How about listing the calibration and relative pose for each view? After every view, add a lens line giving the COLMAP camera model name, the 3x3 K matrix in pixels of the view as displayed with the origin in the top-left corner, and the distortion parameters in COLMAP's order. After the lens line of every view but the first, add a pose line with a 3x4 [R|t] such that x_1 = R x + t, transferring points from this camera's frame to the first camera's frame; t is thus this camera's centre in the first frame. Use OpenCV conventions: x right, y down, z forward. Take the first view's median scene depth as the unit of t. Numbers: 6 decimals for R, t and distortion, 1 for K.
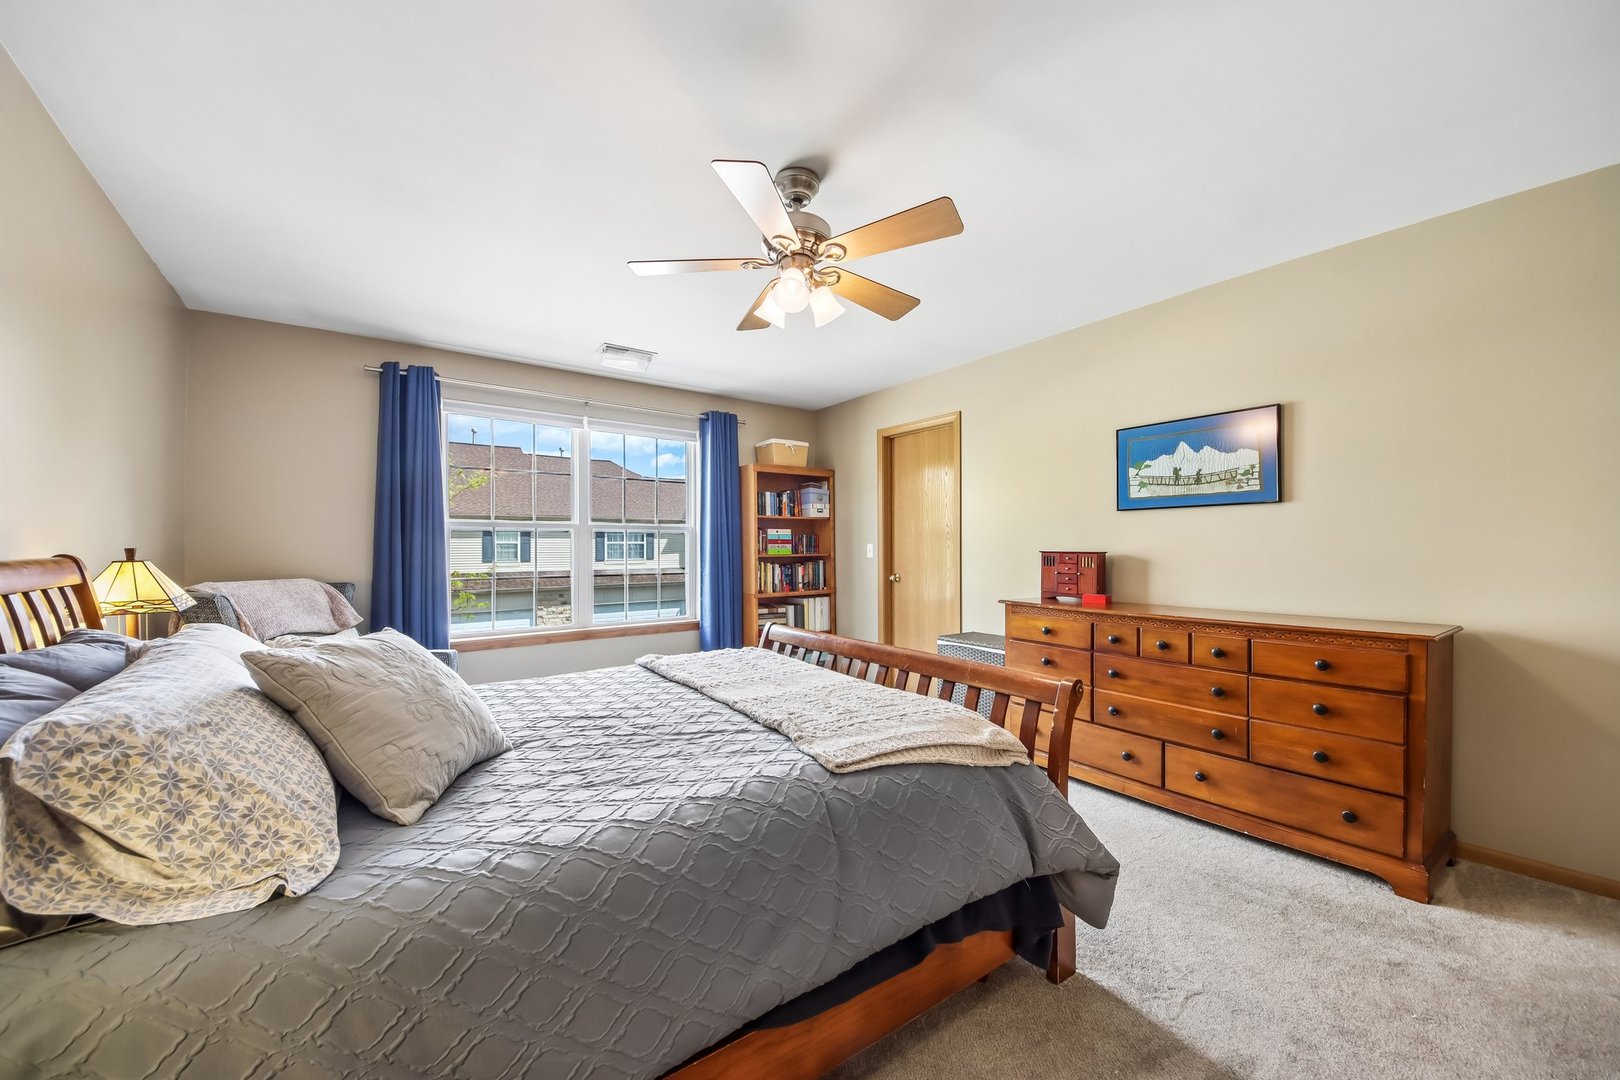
lens RADIAL K [[609.6, 0, 804.0], [0, 609.6, 558.3], [0, 0, 1]] dist [0.064117, -0.030203]
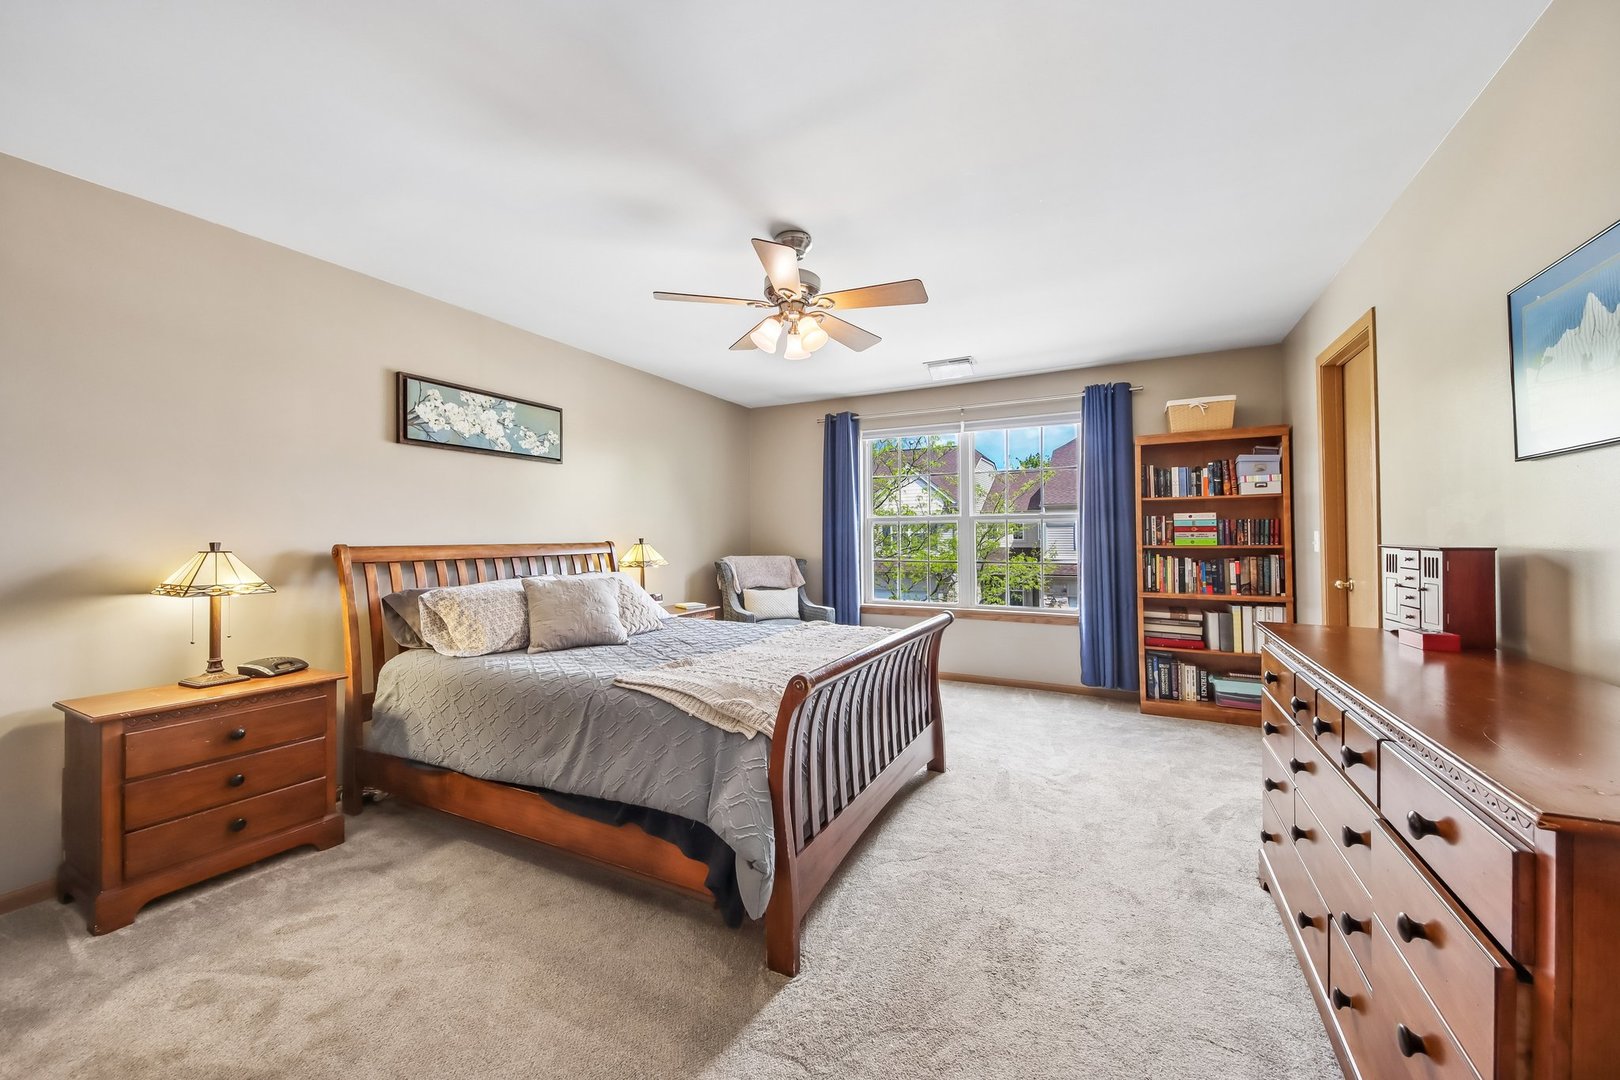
lens RADIAL K [[609.6, 0, 804.0], [0, 609.6, 558.3], [0, 0, 1]] dist [0.064117, -0.030203]
pose [[0.462929, 0.031215, -0.885846, 0.436017], [-0.013093, 0.999512, 0.028378, -0.006013], [0.886299, -0.001539, 0.463111, 0.186437]]
